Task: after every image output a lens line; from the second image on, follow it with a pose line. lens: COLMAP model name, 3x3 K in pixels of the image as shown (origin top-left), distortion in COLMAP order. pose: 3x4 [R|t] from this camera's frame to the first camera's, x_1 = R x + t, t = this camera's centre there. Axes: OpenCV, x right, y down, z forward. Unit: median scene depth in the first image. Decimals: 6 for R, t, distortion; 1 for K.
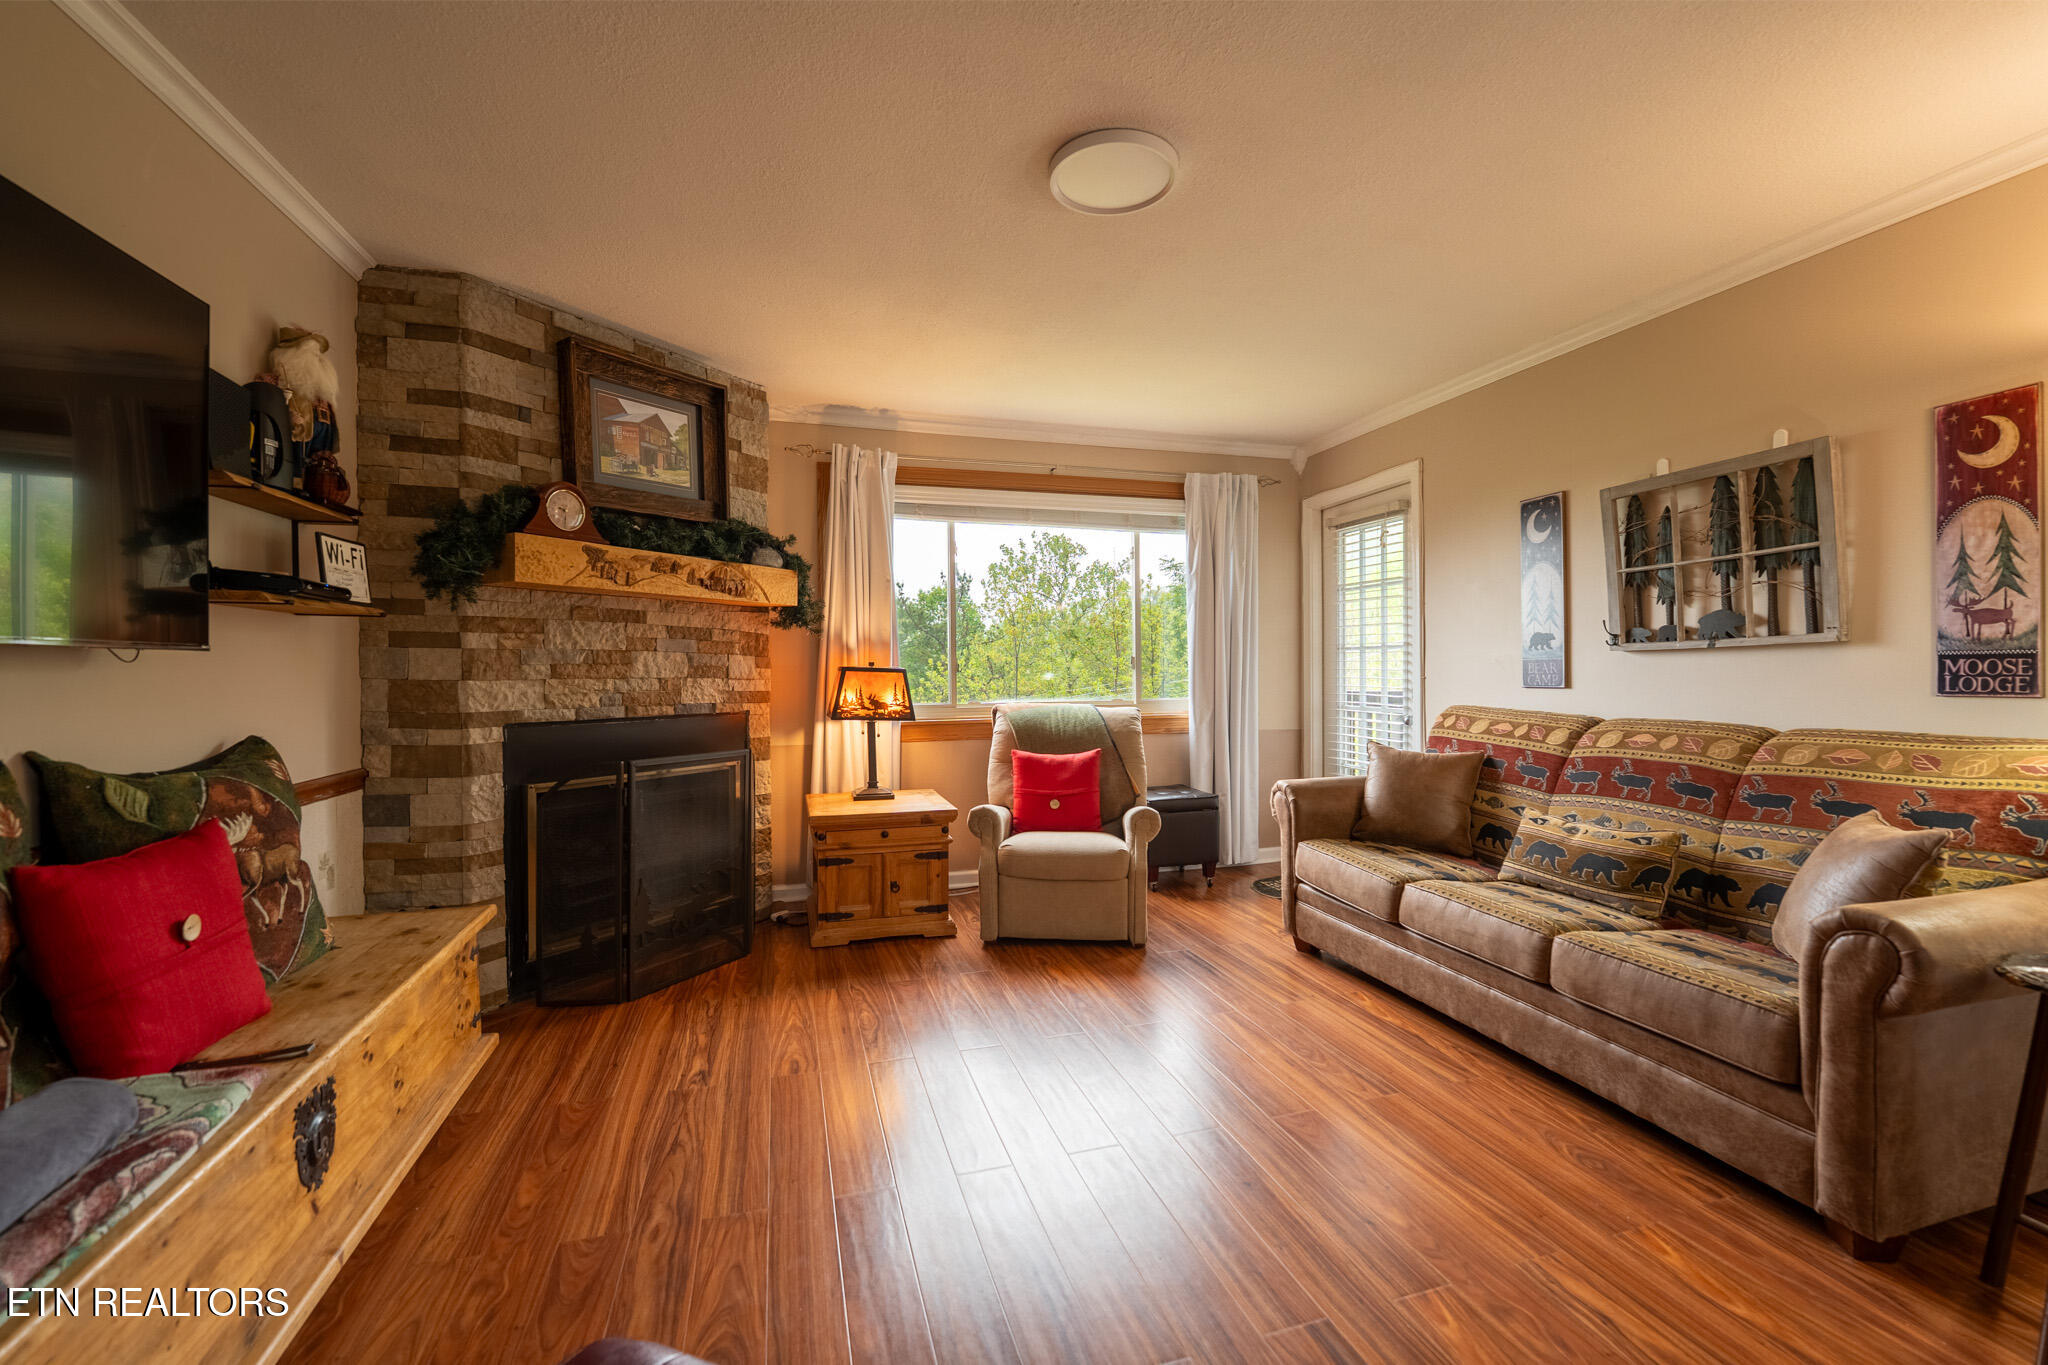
lens RADIAL K [[839.9, 0, 1024.3], [0, 839.9, 679.3], [0, 0, 1]] dist [-0.029823, 0.004098]
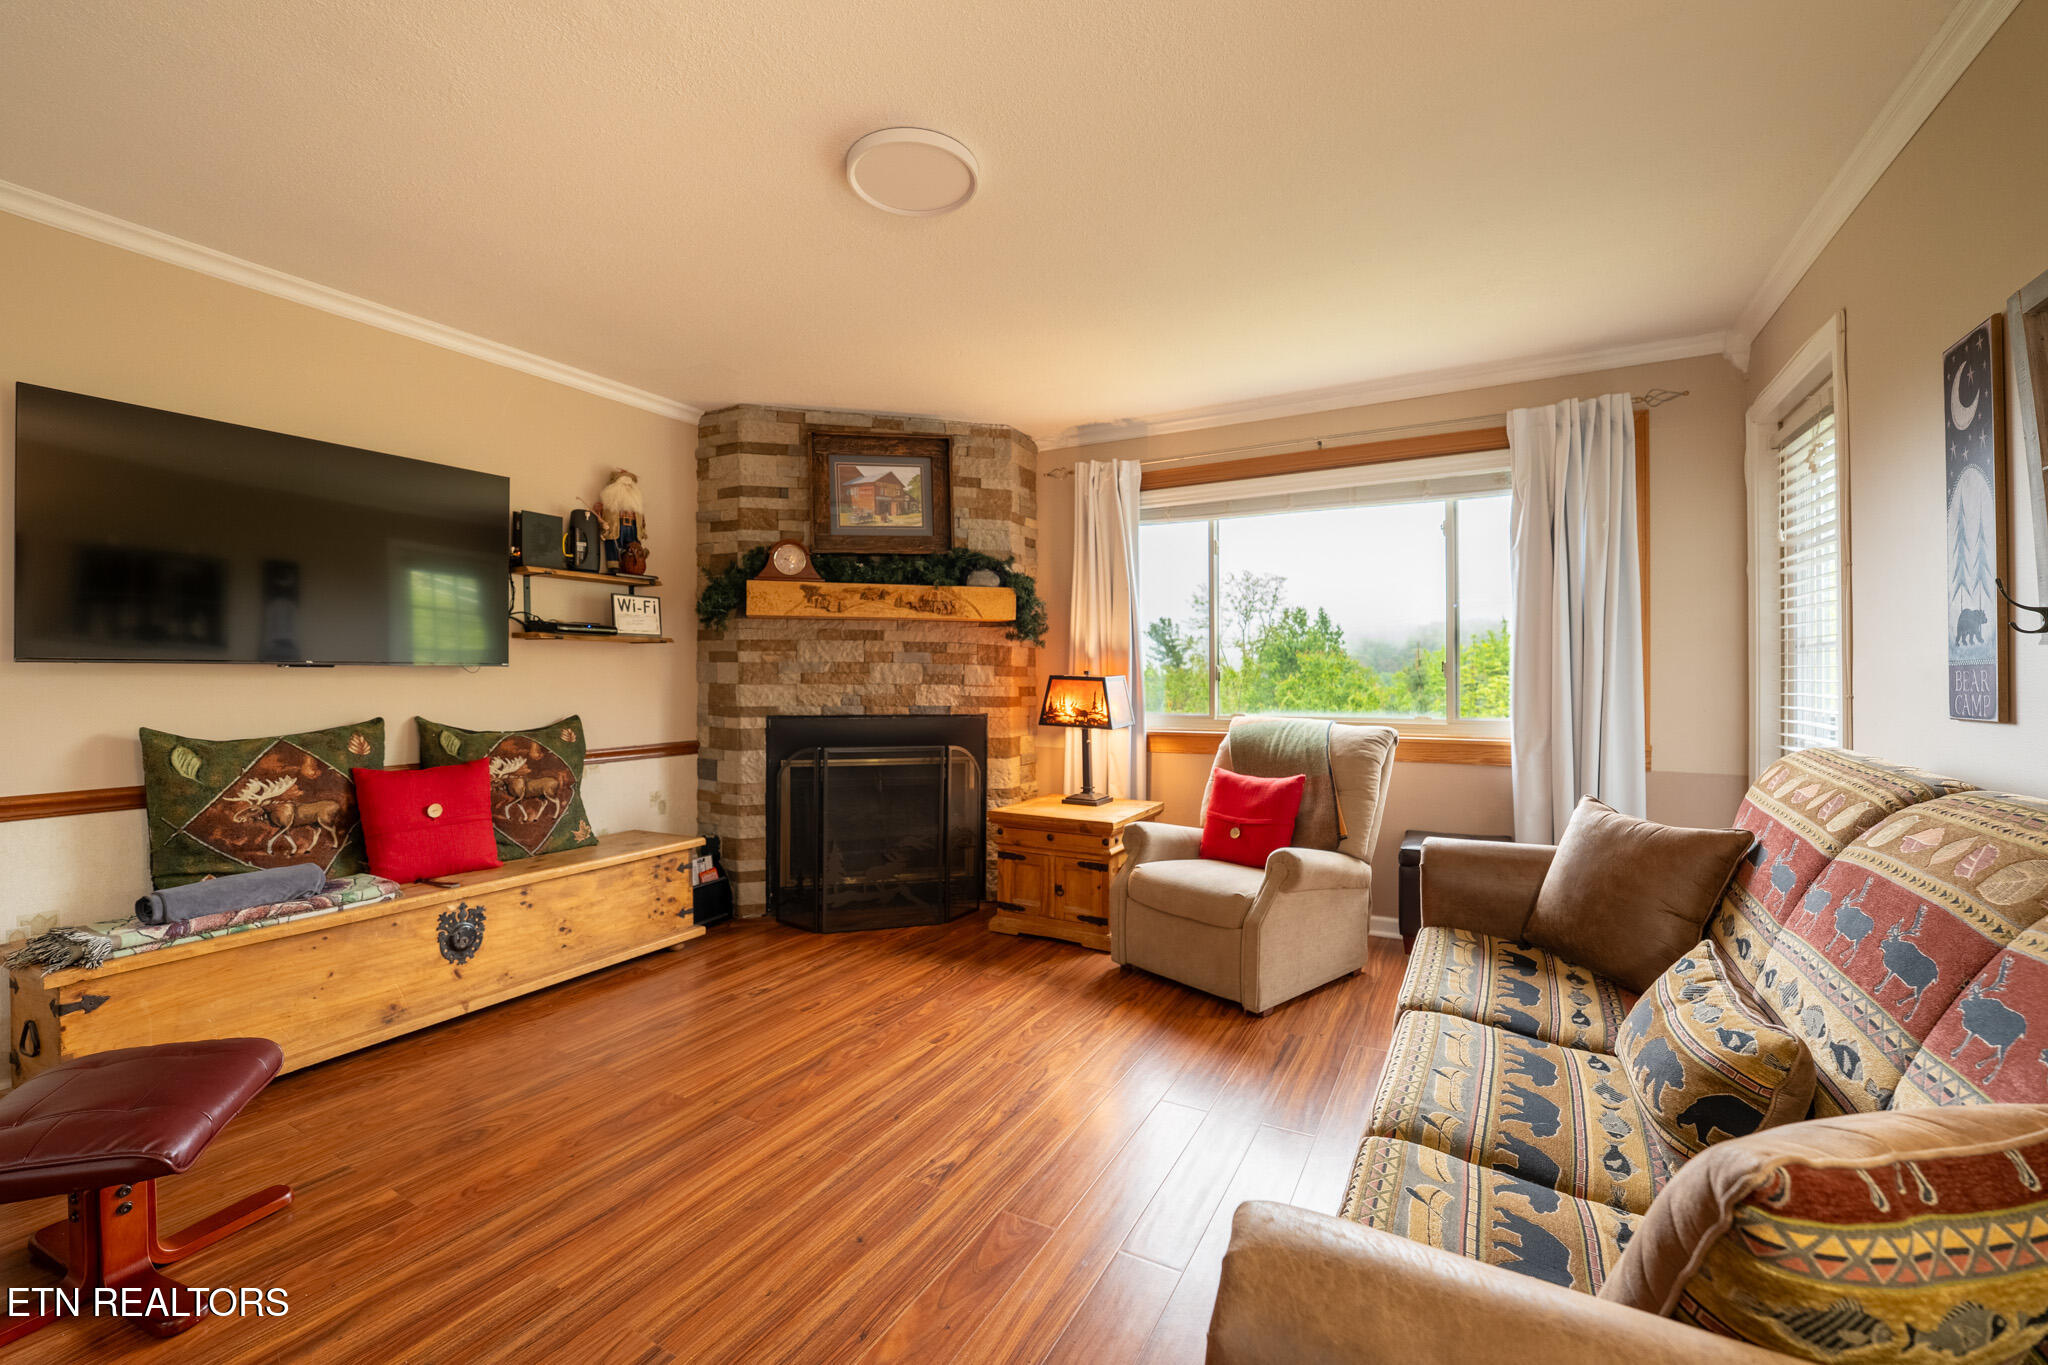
lens RADIAL K [[839.9, 0, 1023.8], [0, 839.9, 678.8], [0, 0, 1]] dist [-0.029823, 0.004098]
pose [[0.700780, 0.005447, -0.713356, 0.679803], [-0.011355, 0.999929, -0.003519, -0.008410], [0.713287, 0.010566, 0.700793, 0.310606]]
